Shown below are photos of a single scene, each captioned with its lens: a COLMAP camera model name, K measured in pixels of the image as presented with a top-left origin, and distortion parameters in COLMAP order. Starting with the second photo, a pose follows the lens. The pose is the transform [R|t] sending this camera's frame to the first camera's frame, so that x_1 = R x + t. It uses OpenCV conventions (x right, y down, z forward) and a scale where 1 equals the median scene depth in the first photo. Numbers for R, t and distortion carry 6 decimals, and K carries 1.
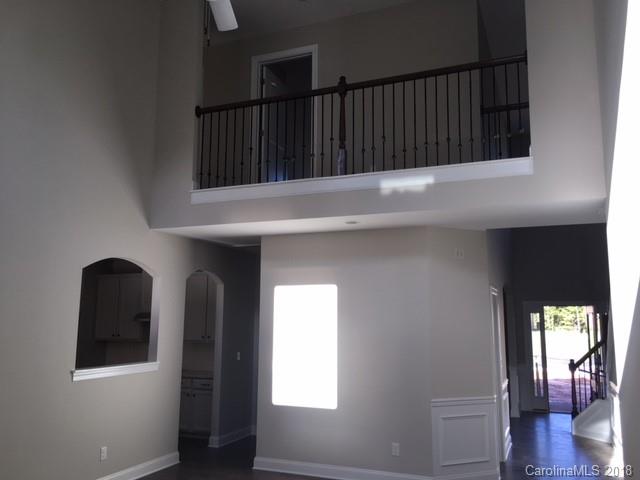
lens RADIAL K [[553.4, 0, 319.5], [0, 553.4, 237.6], [0, 0, 1]] dist [0.062418, -0.004030]
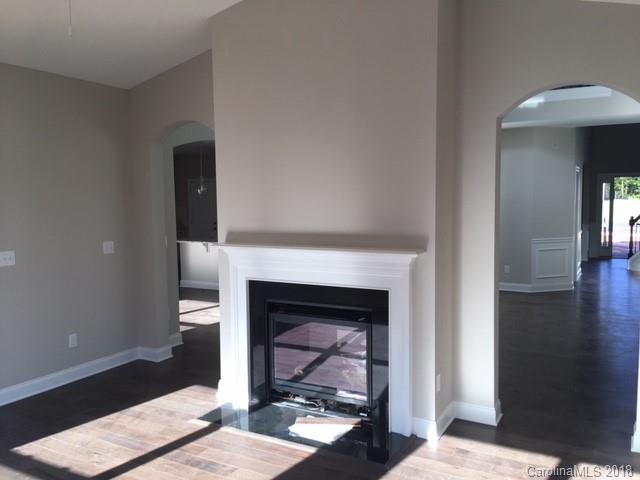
lens RADIAL K [[553.4, 0, 321.1], [0, 553.4, 242.4], [0, 0, 1]] dist [0.062418, -0.004030]
pose [[0.994196, -0.020259, -0.105656, -0.157182], [0.042273, 0.976679, 0.210503, -0.041688], [0.098927, -0.213748, 0.971867, -0.416848]]
